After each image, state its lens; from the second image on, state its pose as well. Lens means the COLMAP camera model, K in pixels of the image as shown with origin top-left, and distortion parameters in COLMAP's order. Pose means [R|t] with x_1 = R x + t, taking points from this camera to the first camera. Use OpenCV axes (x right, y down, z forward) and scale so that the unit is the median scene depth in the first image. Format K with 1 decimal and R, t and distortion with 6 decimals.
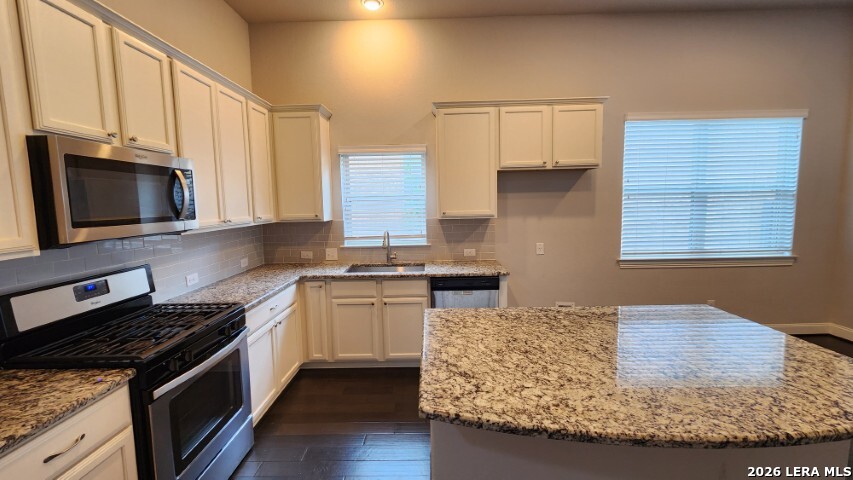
lens RADIAL K [[348.3, 0, 425.1], [0, 348.3, 233.9], [0, 0, 1]] dist [-0.002178, -0.000620]
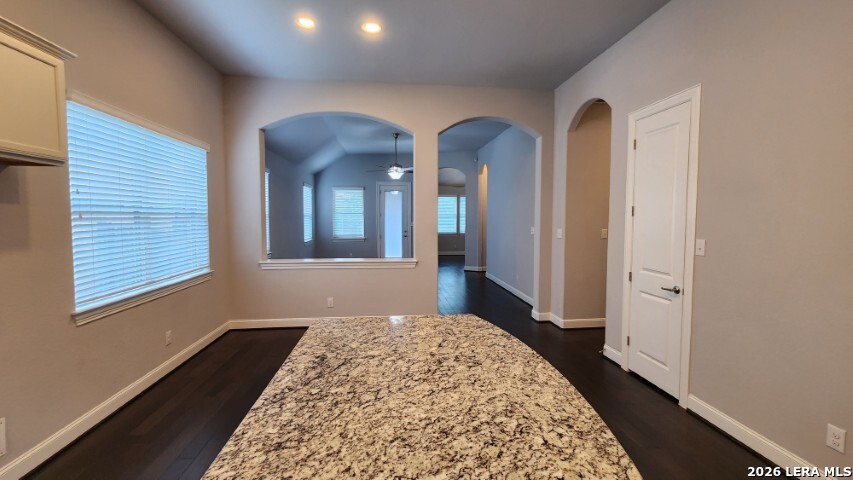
lens RADIAL K [[347.8, 0, 426.5], [0, 347.8, 240.0], [0, 0, 1]] dist [-0.000426, -0.000199]
pose [[-0.128366, -0.043362, 0.990778, -0.294120], [0.089838, 0.994428, 0.055161, -0.070597], [-0.987649, 0.096090, -0.123755, 0.818631]]
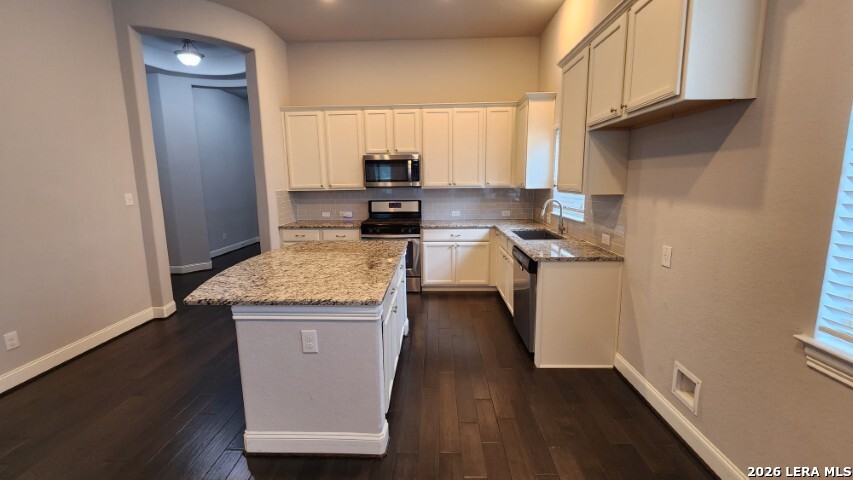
lens RADIAL K [[348.3, 0, 425.1], [0, 348.3, 233.9], [0, 0, 1]] dist [-0.002178, -0.000620]
pose [[-0.021449, 0.175885, -0.984177, 1.708319], [-0.080301, 0.980920, 0.177053, -0.119700], [0.996540, 0.082828, -0.006916, 1.167407]]
